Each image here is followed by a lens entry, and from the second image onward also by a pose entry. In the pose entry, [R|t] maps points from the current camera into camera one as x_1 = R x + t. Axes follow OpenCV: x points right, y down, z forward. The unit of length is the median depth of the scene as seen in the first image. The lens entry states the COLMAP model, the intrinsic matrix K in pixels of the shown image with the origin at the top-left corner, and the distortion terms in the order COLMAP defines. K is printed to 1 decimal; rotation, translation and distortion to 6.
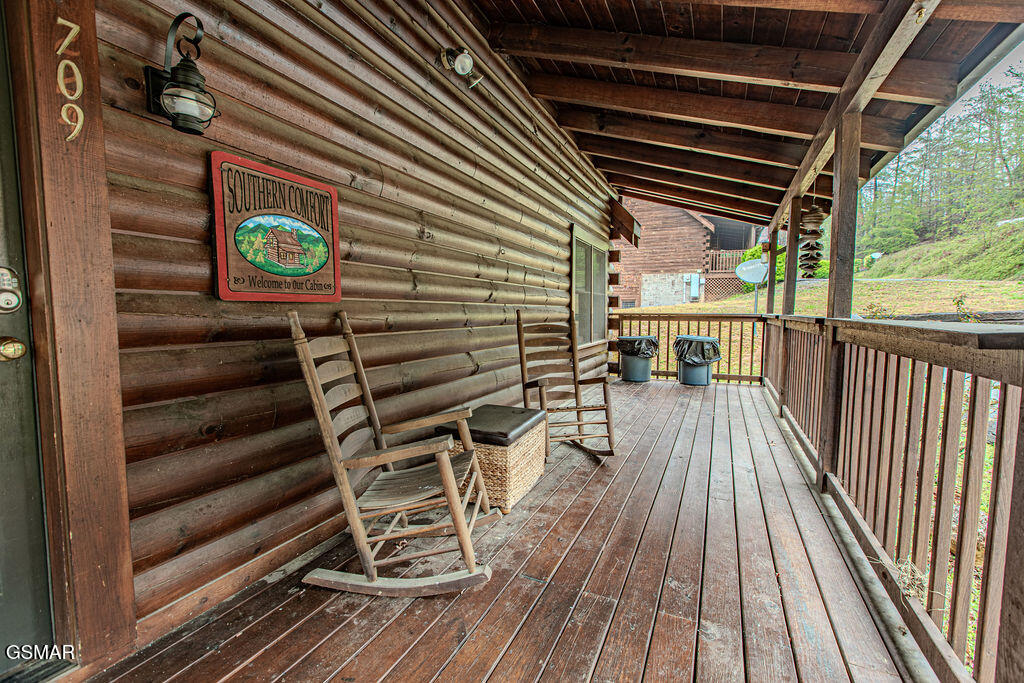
lens RADIAL K [[453.8, 0, 511.9], [0, 453.8, 346.8], [0, 0, 1]] dist [0.004736, -0.001648]
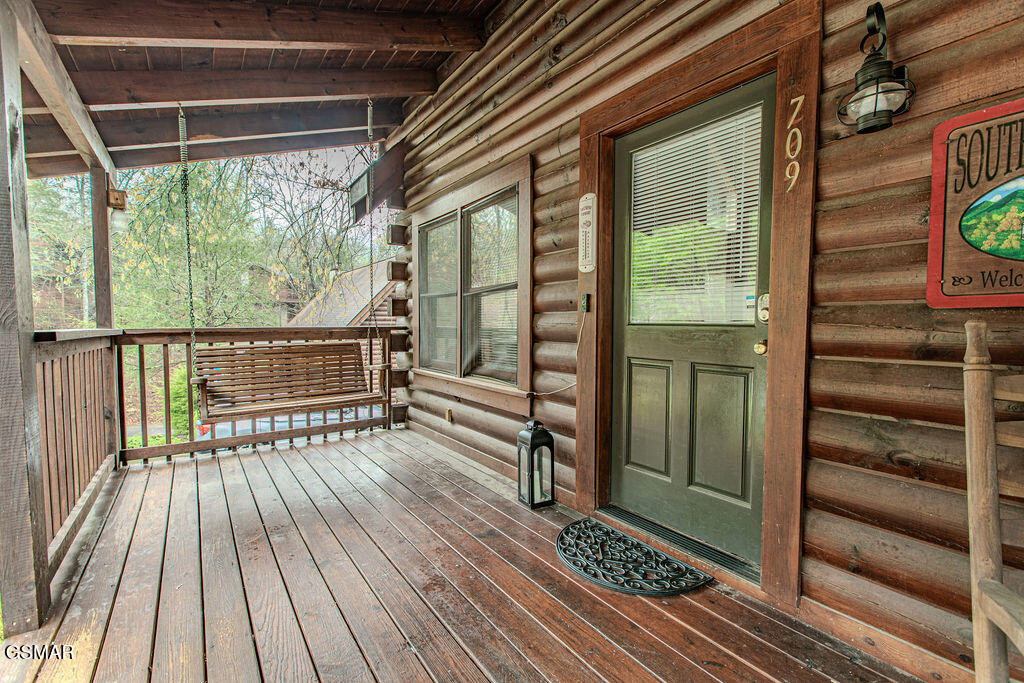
lens RADIAL K [[453.8, 0, 512.5], [0, 453.8, 343.2], [0, 0, 1]] dist [0.004736, -0.001648]
pose [[-0.499828, 0.039522, -0.865222, 0.431910], [-0.064441, 0.994493, 0.082653, -0.060361], [0.863724, 0.097068, -0.494529, 0.769756]]
